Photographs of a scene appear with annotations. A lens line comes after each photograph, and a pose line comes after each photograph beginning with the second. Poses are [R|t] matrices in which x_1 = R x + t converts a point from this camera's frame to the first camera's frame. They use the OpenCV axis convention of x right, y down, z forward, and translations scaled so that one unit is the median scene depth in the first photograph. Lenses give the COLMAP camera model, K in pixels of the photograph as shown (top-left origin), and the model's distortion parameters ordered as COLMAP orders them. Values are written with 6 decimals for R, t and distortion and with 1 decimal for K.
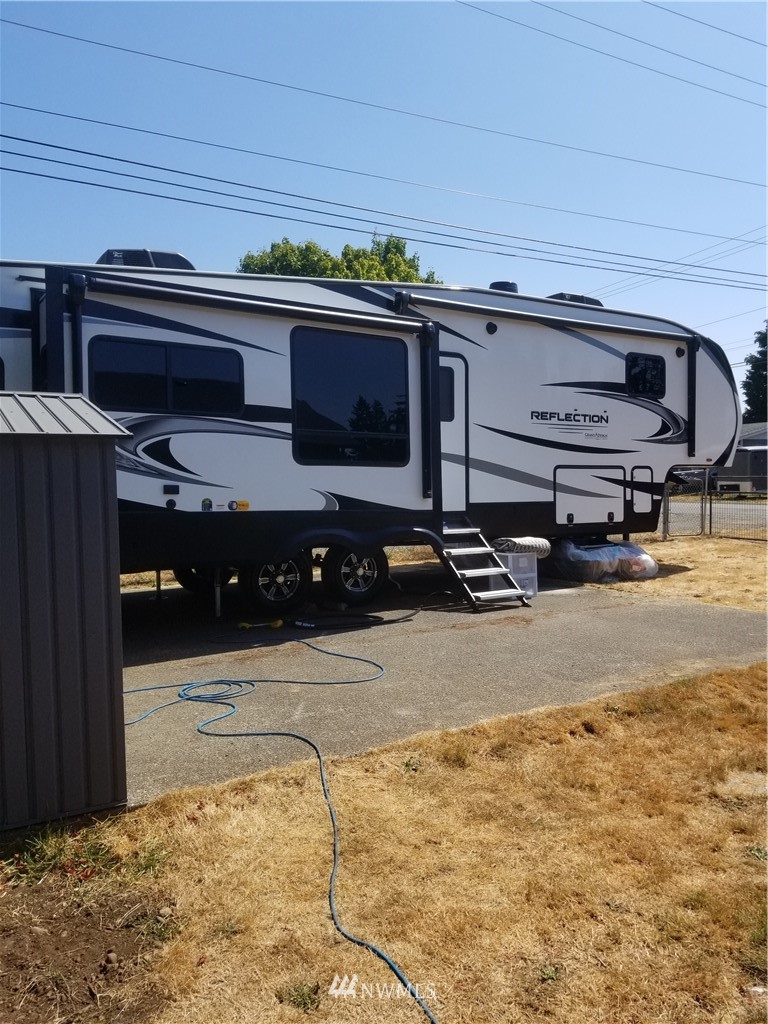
lens RADIAL K [[798.8, 0, 392.3], [0, 798.8, 500.1], [0, 0, 1]] dist [0.118610, -0.182812]
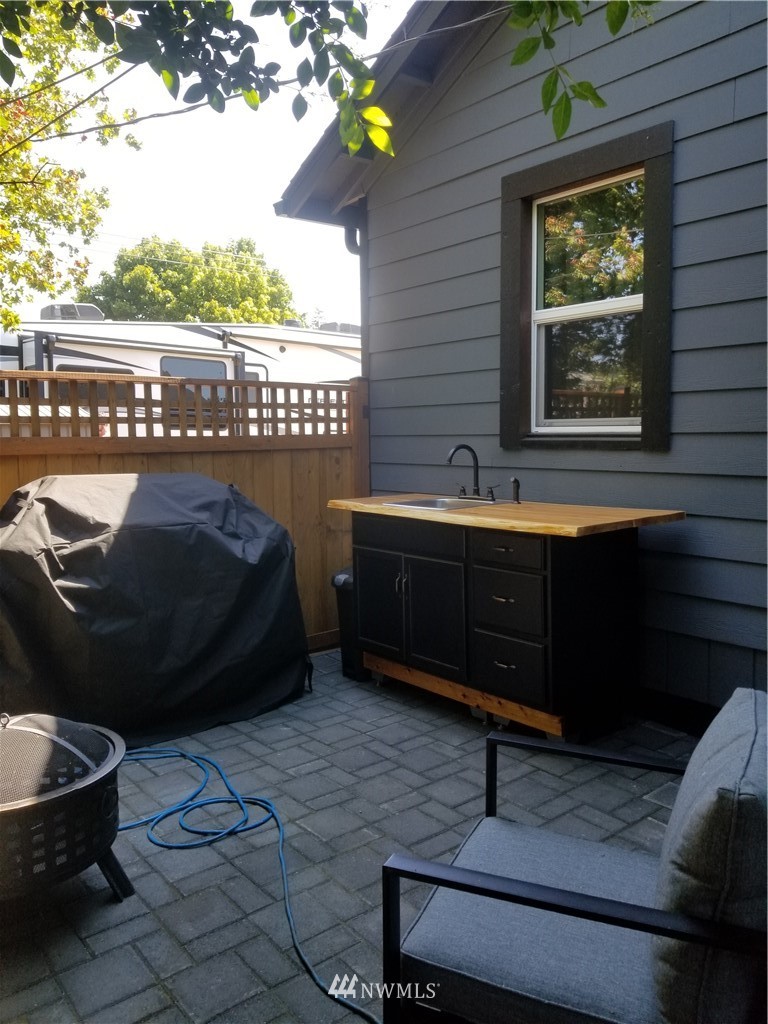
lens RADIAL K [[798.8, 0, 392.3], [0, 798.8, 500.1], [0, 0, 1]] dist [0.118610, -0.182812]
pose [[0.988059, 0.000789, 0.154073, 0.135076], [-0.009612, 0.998355, 0.056530, 0.010805], [-0.153775, -0.057336, 0.986441, -1.095511]]
